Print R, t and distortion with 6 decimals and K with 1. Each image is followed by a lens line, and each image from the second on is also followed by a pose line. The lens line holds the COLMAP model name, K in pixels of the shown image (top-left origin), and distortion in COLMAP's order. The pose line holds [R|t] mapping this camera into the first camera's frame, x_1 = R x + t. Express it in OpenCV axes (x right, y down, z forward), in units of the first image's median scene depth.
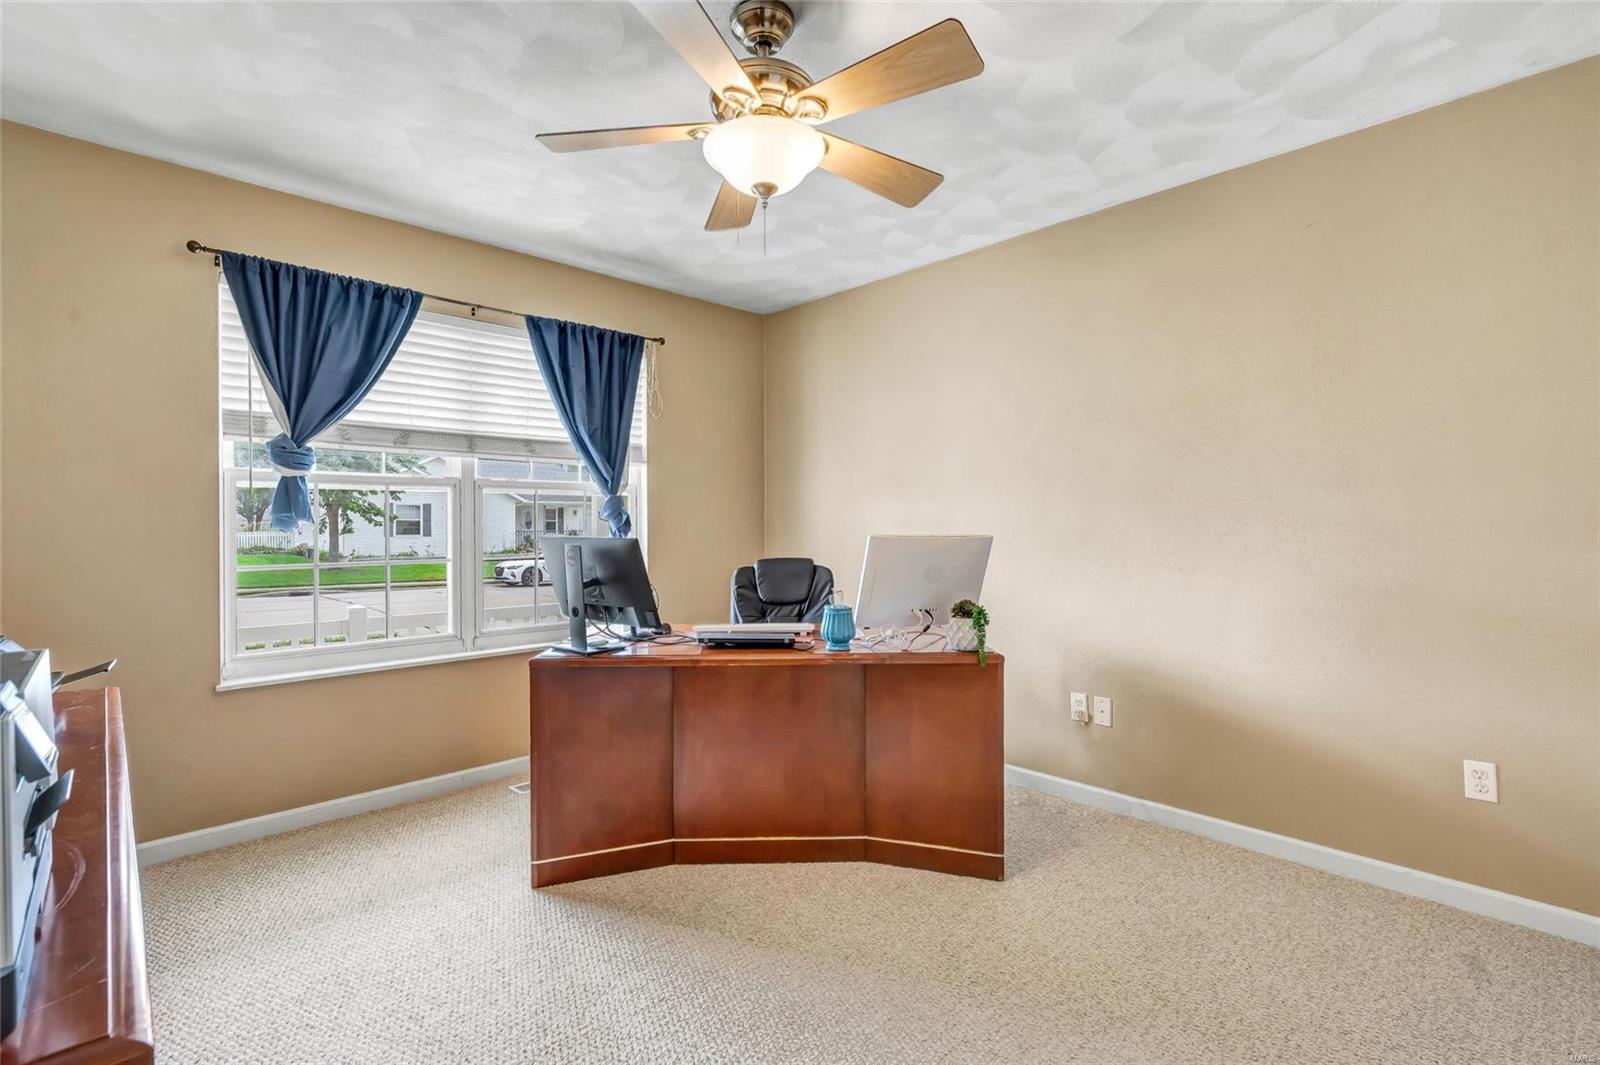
lens RADIAL K [[738.1, 0, 793.7], [0, 738.1, 533.1], [0, 0, 1]] dist [0.002171, 0.000873]
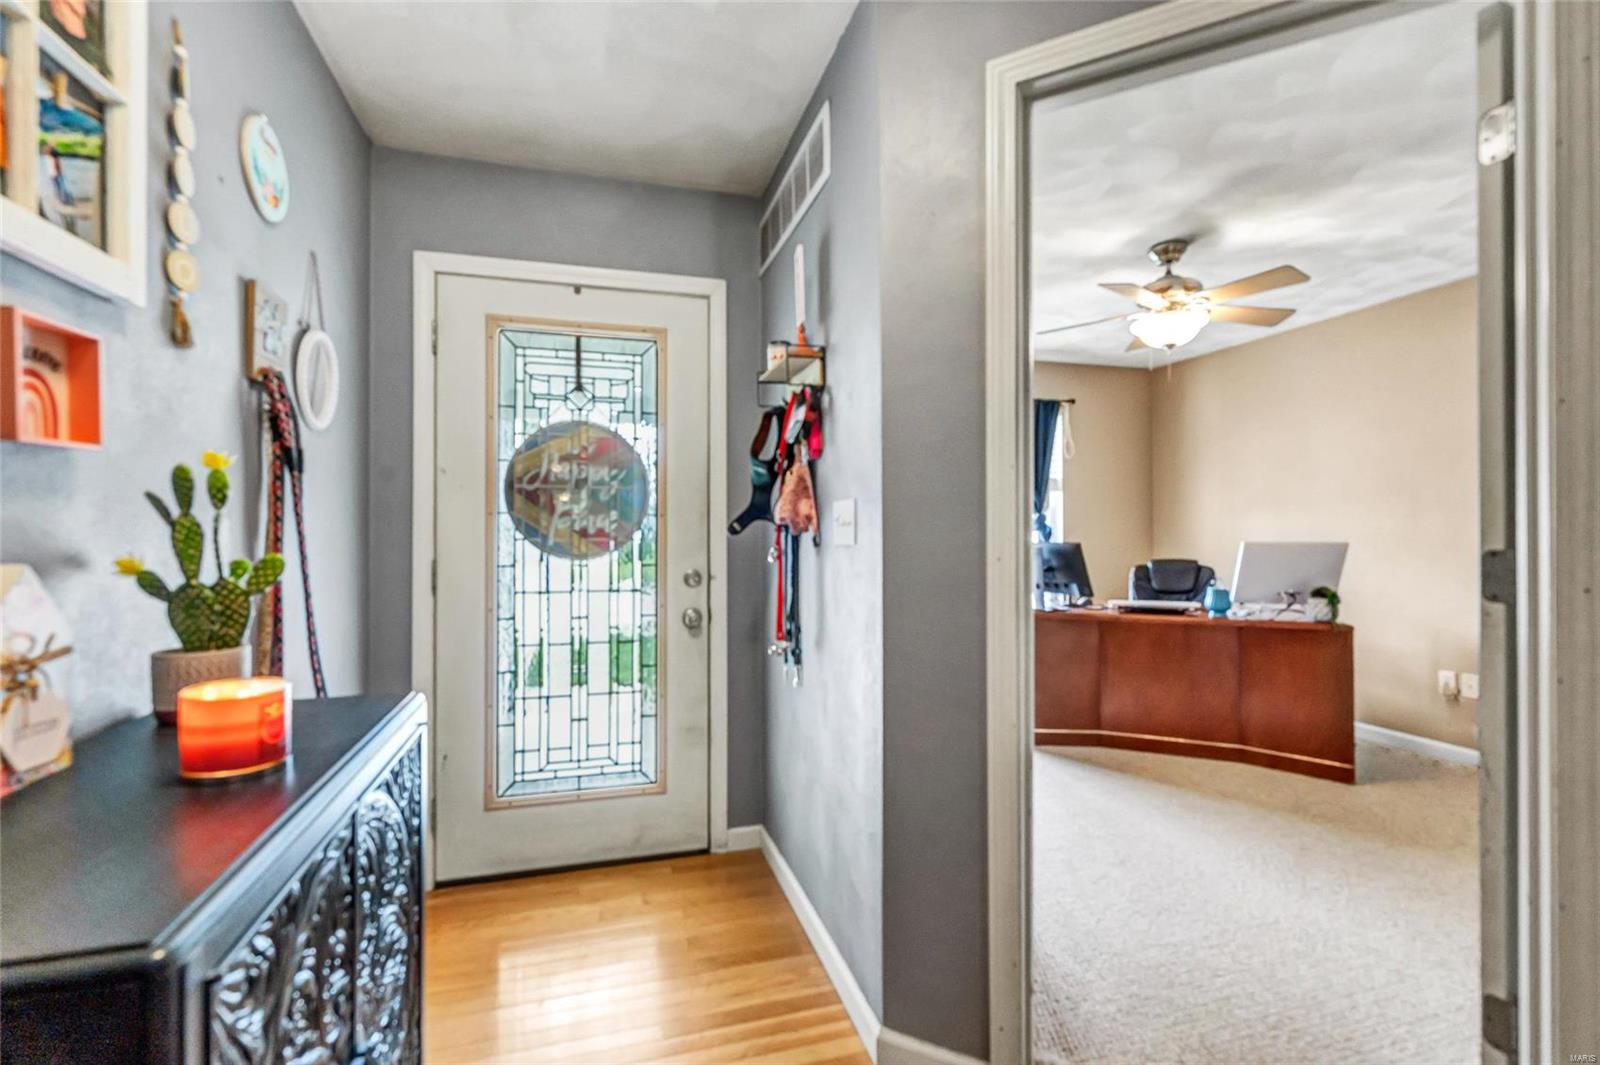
lens RADIAL K [[738.1, 0, 793.7], [0, 738.1, 533.1], [0, 0, 1]] dist [0.002171, 0.000873]
pose [[0.892339, -0.001738, -0.451362, -0.031977], [-0.005294, 0.999883, -0.014317, 0.012748], [0.451335, 0.015165, 0.892226, -0.712133]]
